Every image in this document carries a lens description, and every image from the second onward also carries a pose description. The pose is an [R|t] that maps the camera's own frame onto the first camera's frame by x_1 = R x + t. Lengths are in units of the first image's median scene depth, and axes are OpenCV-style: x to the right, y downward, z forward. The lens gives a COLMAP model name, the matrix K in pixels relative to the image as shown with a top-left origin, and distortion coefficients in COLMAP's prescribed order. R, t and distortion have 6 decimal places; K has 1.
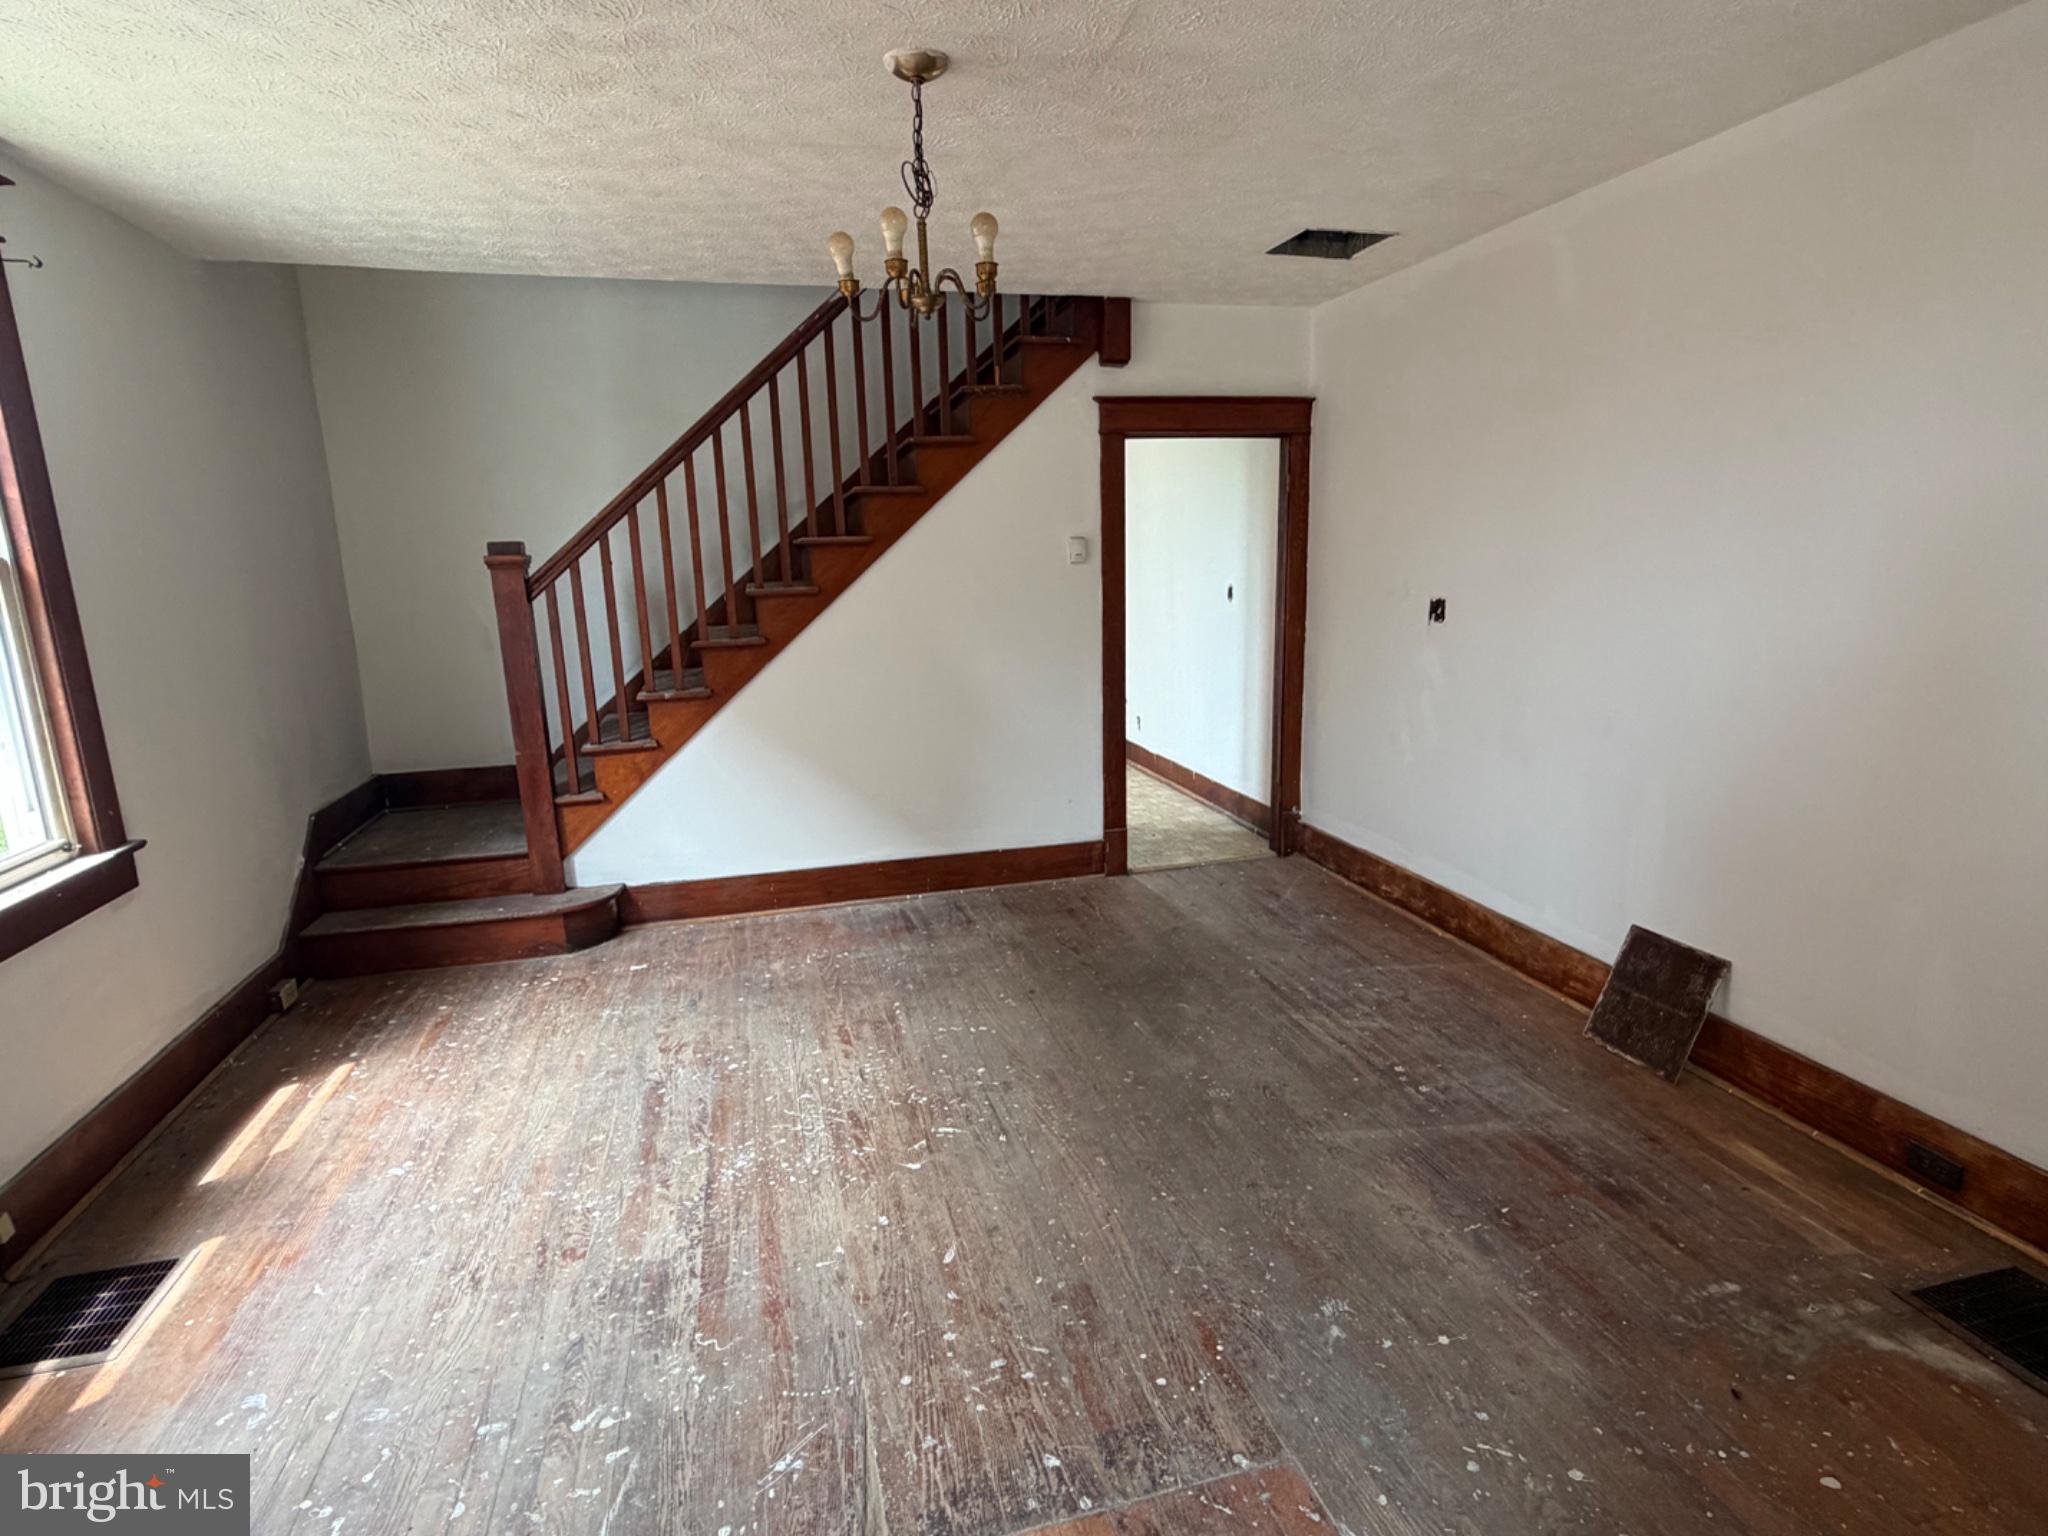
lens RADIAL K [[1046.3, 0, 1024.0], [0, 1046.3, 768.0], [0, 0, 1]] dist [0.002683, 0.000522]
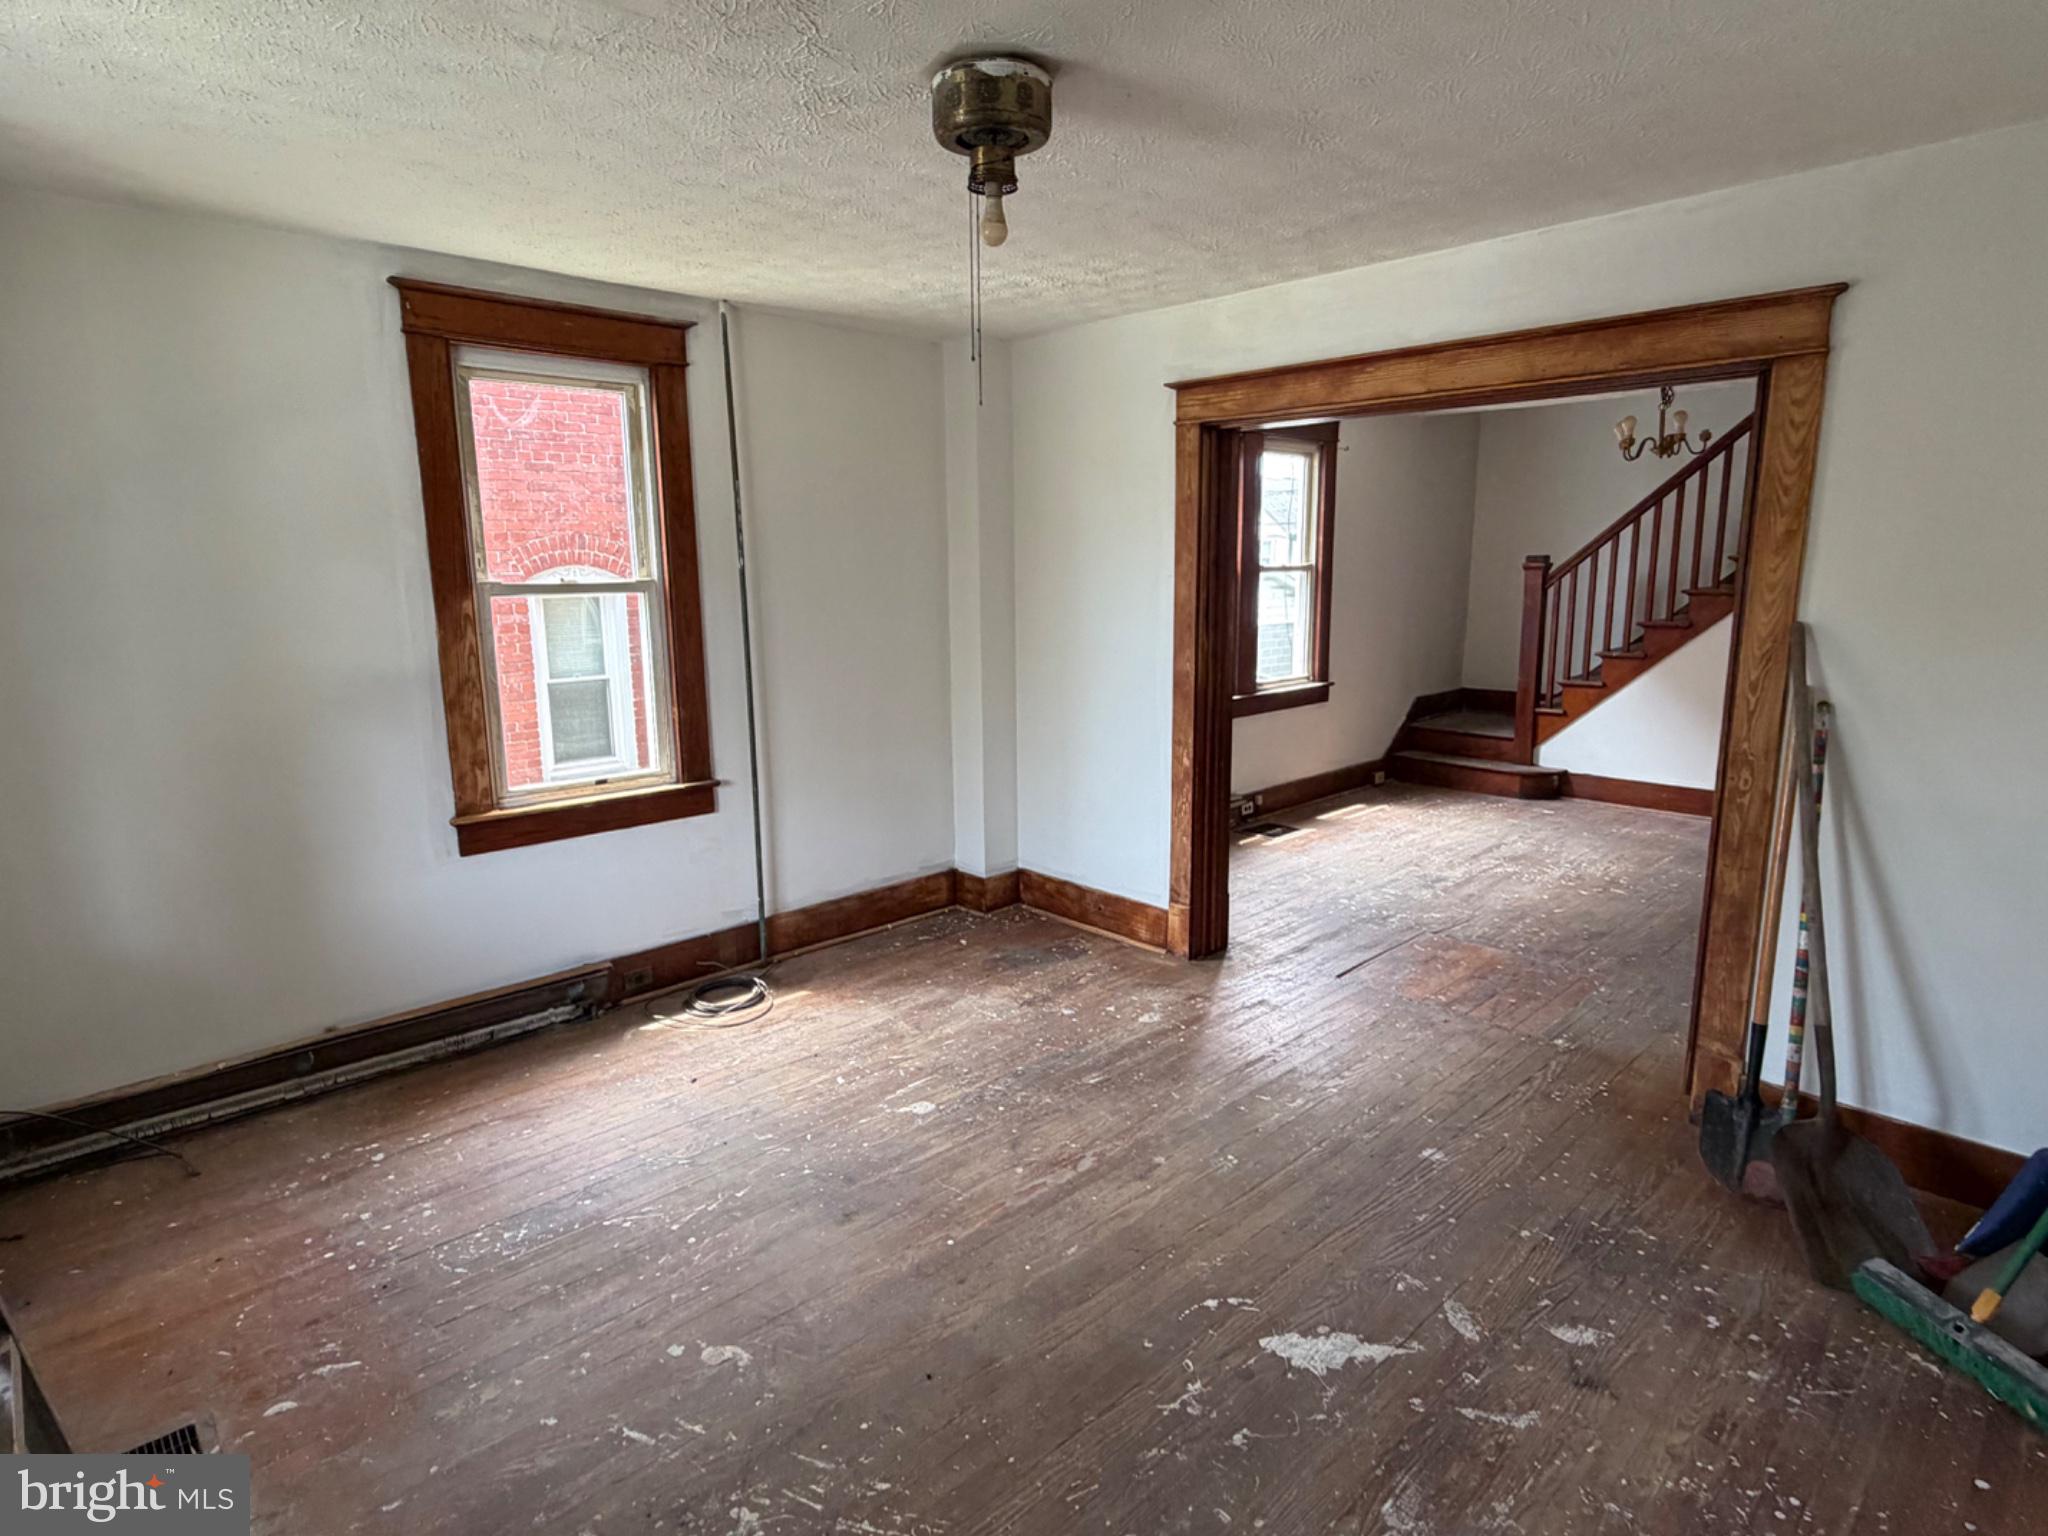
lens RADIAL K [[1089.3, 0, 1024.0], [0, 1089.3, 768.0], [0, 0, 1]] dist [0.001570, -0.000002]
pose [[0.482213, 0.187887, -0.855669, 0.700010], [-0.182602, 0.976834, 0.111586, 0.081047], [0.856812, 0.102439, 0.505350, -0.596566]]
